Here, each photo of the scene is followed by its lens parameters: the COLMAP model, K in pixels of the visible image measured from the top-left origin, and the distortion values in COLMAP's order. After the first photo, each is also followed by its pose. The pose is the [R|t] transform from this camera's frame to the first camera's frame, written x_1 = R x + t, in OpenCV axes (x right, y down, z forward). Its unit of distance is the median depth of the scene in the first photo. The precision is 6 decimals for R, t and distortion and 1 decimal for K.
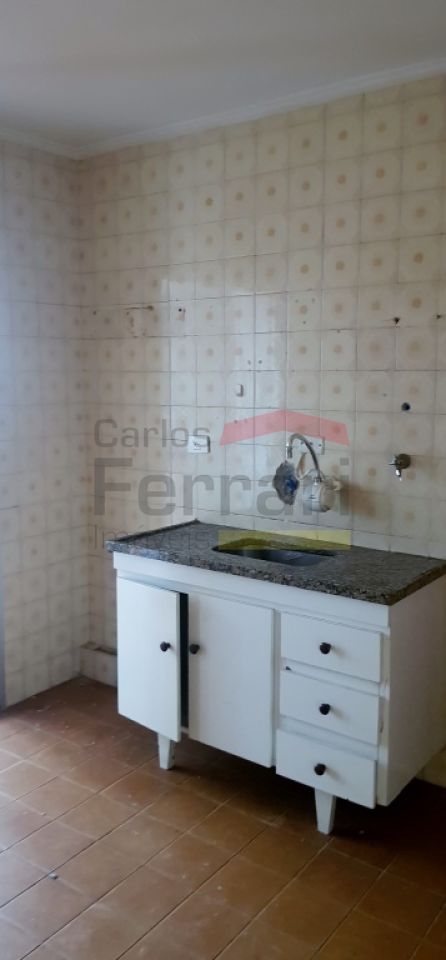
lens RADIAL K [[743.1, 0, 224.3], [0, 743.1, 474.6], [0, 0, 1]] dist [0.009835, -0.005436]
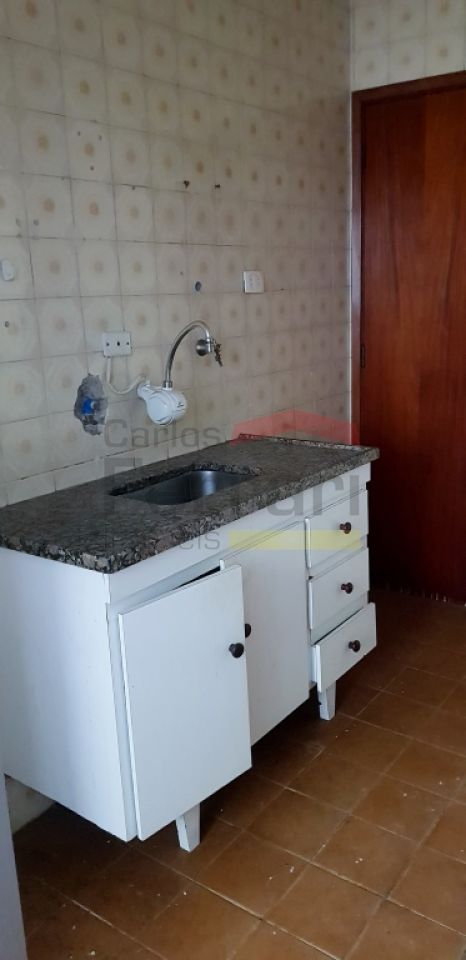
lens RADIAL K [[752.3, 0, 234.8], [0, 752.3, 486.7], [0, 0, 1]] dist [-0.017602, -0.010886]
pose [[-0.003511, -0.251375, 0.967884, -0.671319], [0.165699, 0.954363, 0.248464, -0.074894], [-0.986170, 0.161250, 0.038302, 0.921776]]
